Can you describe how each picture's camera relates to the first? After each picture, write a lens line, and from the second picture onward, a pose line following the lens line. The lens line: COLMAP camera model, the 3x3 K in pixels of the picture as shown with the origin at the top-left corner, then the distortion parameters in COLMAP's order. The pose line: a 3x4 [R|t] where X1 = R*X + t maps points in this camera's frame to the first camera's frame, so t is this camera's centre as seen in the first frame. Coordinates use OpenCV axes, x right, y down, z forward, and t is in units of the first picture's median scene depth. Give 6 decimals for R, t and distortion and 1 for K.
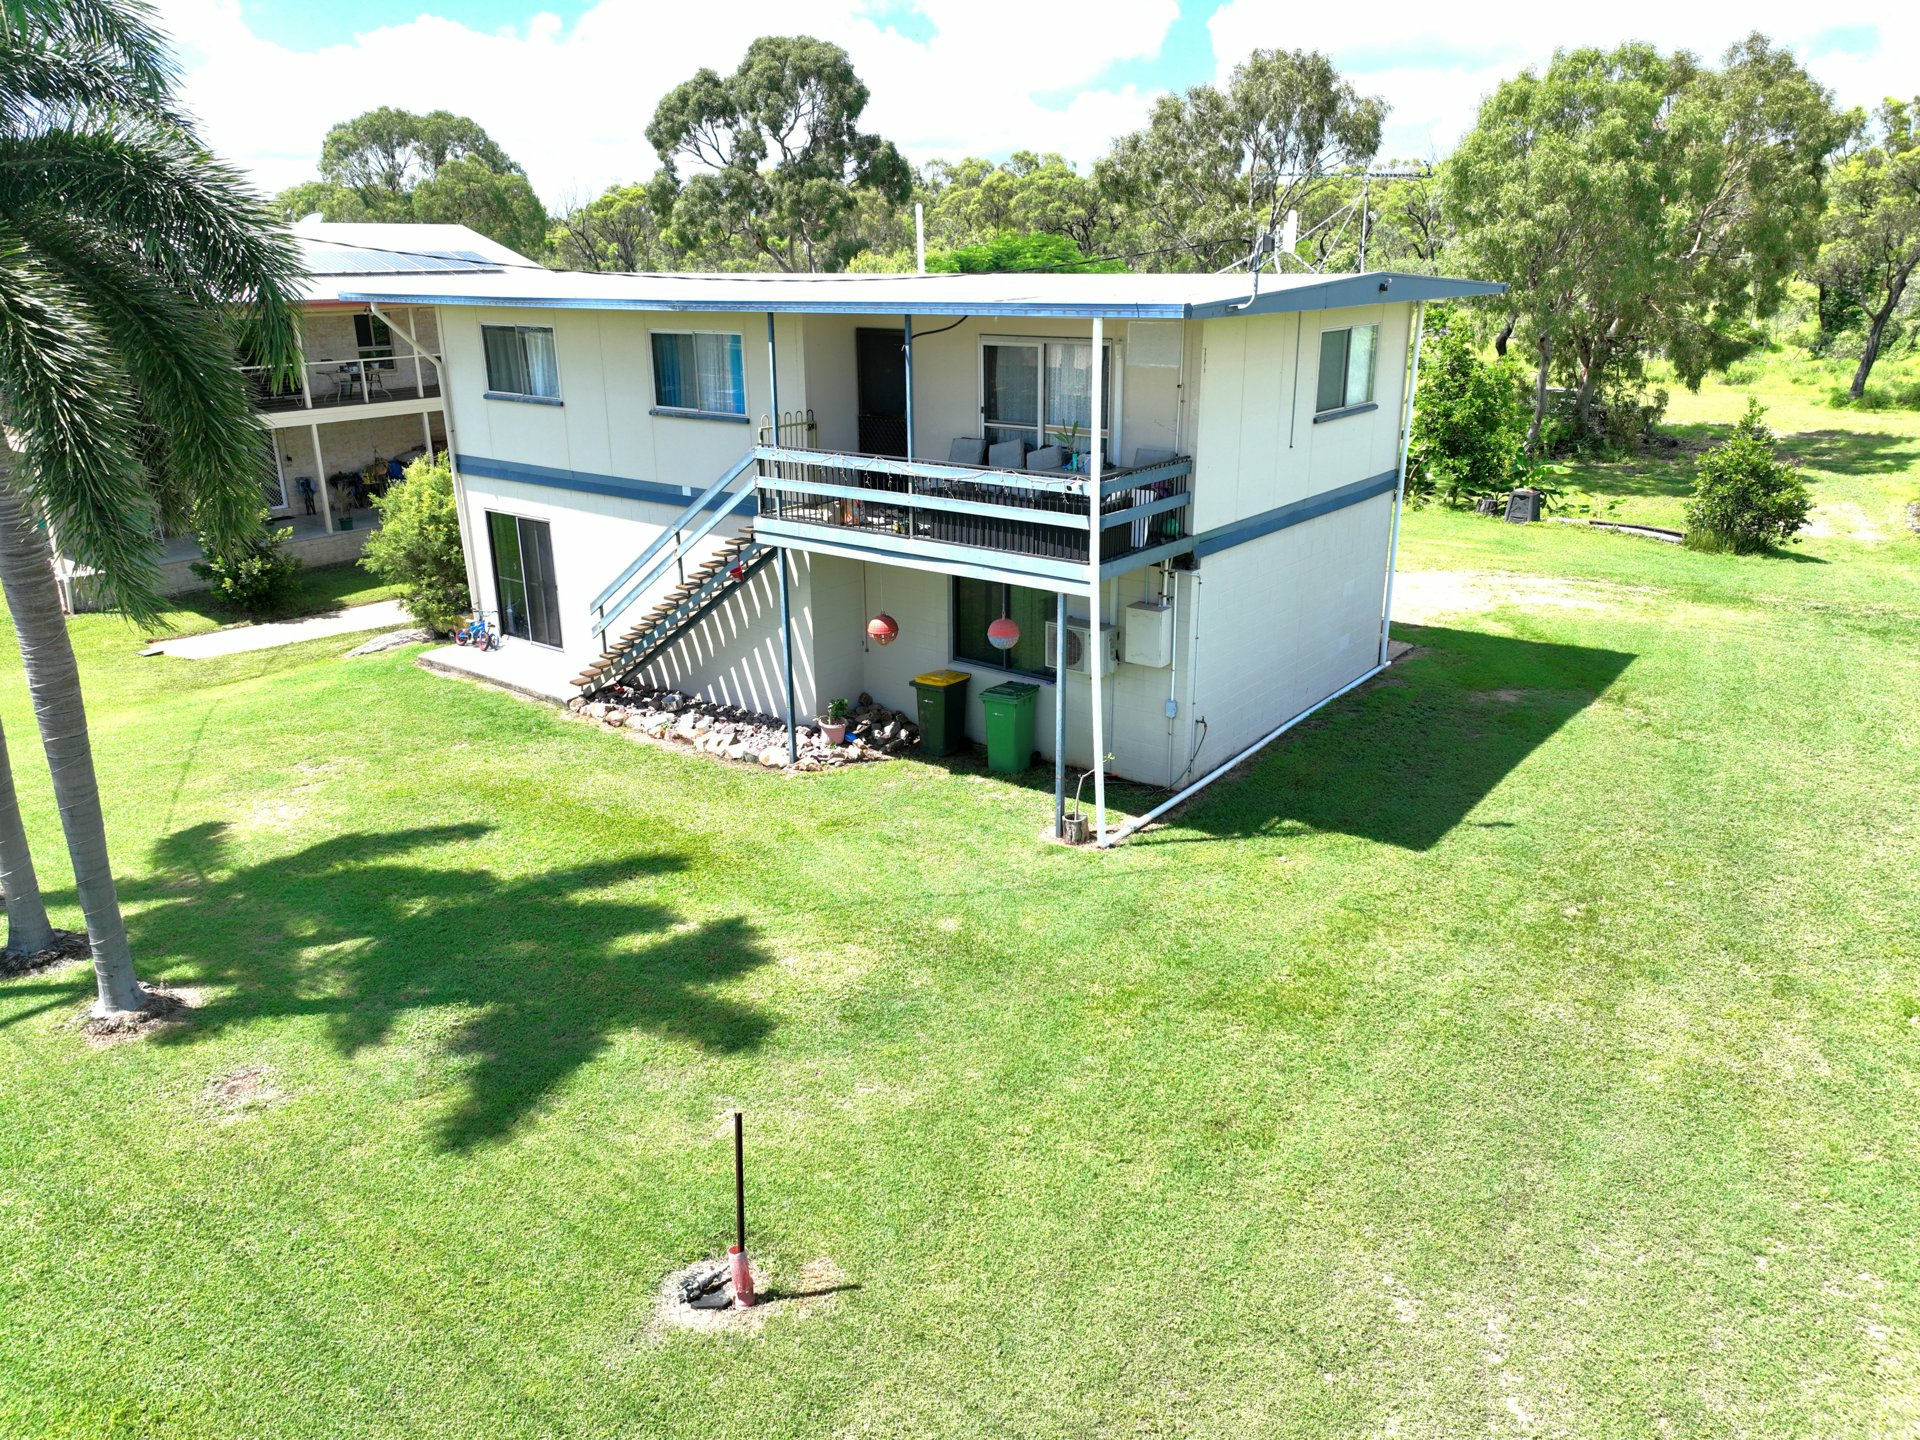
lens RADIAL K [[1357.4, 0, 968.1], [0, 1357.4, 721.4], [0, 0, 1]] dist [-0.055543, -0.002817]
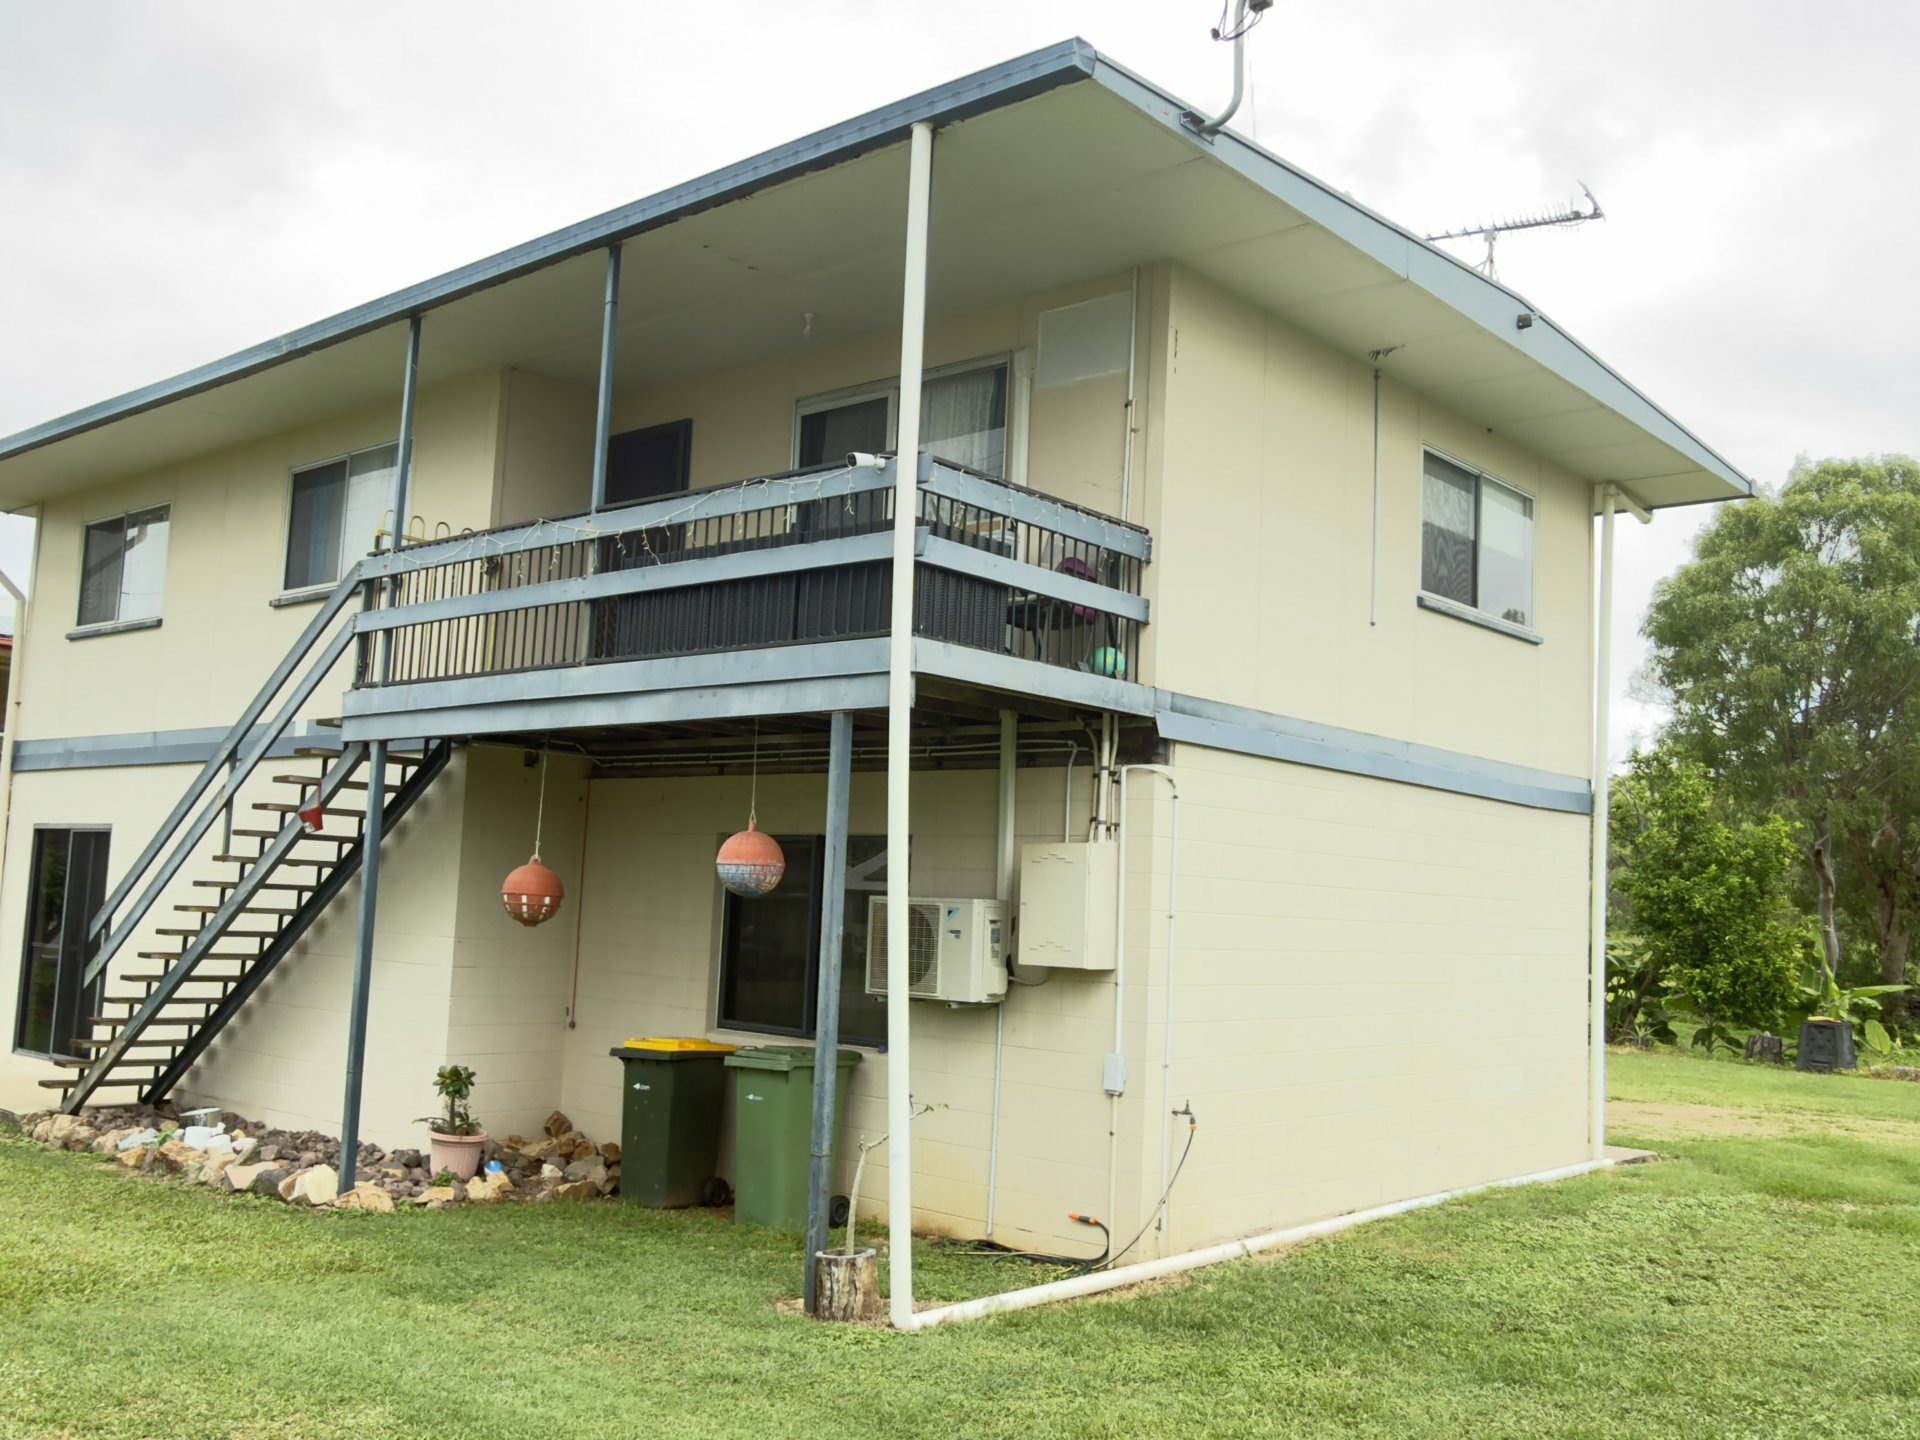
lens RADIAL K [[1728.6, 0, 946.7], [0, 1728.6, 725.6], [0, 0, 1]] dist [0.022548, -0.033984]
pose [[0.996786, 0.040482, -0.069128, 0.113517], [-0.065854, 0.905435, -0.419345, 0.116969], [0.045615, 0.422550, 0.905191, 0.372978]]
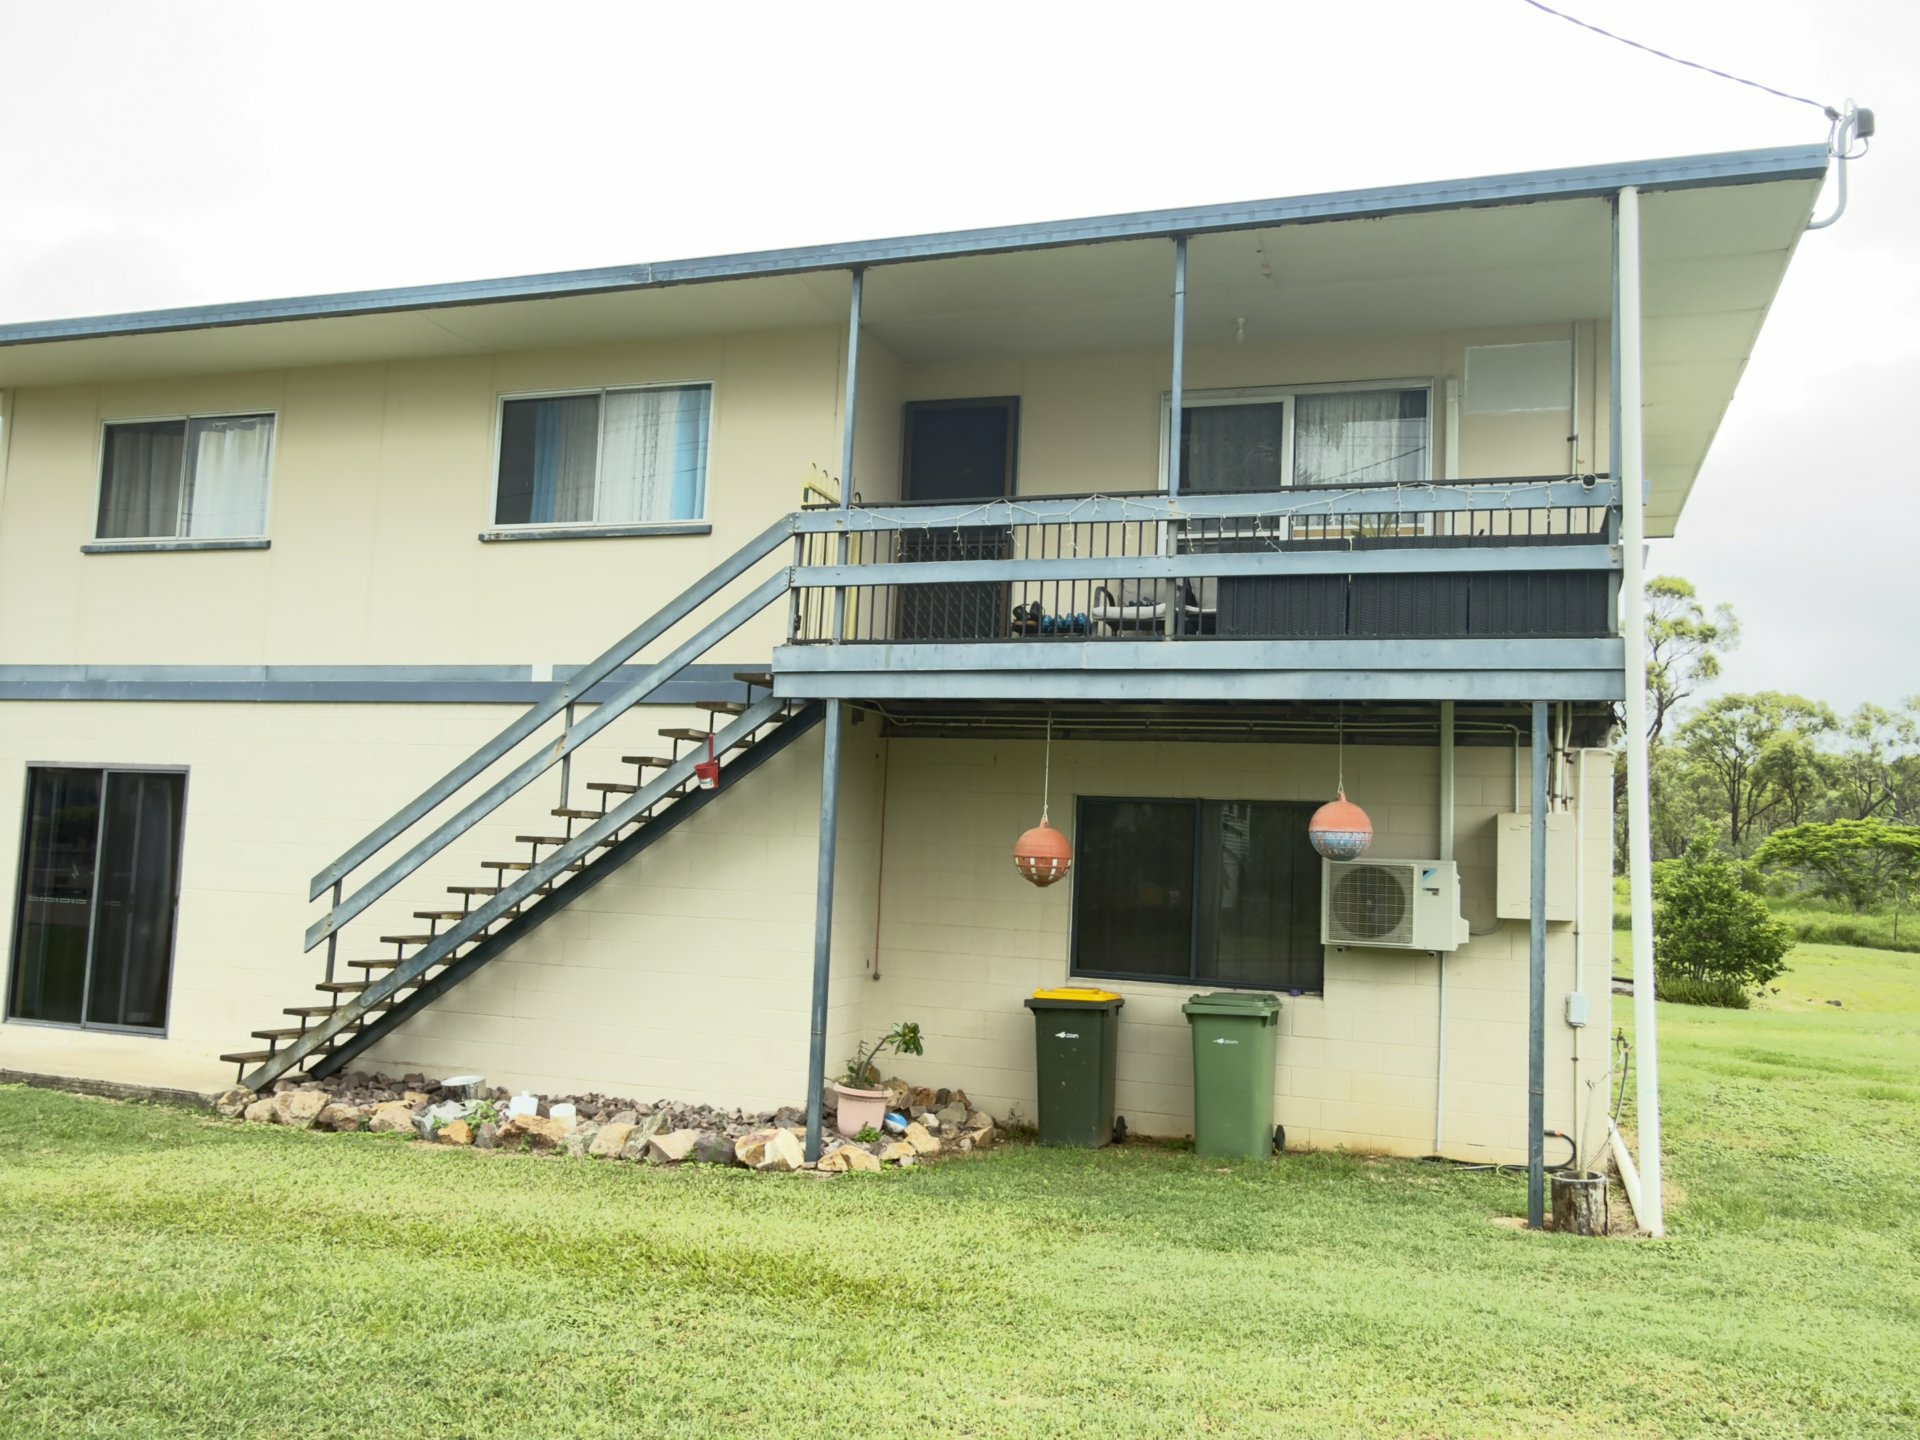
lens RADIAL K [[1579.4, 0, 967.9], [0, 1579.4, 723.9], [0, 0, 1]] dist [0.004091, 0.015163]
pose [[0.949564, 0.072261, 0.305133, -0.246075], [0.055576, 0.918897, -0.390564, 0.104534], [-0.308608, 0.387823, 0.868536, 0.429398]]
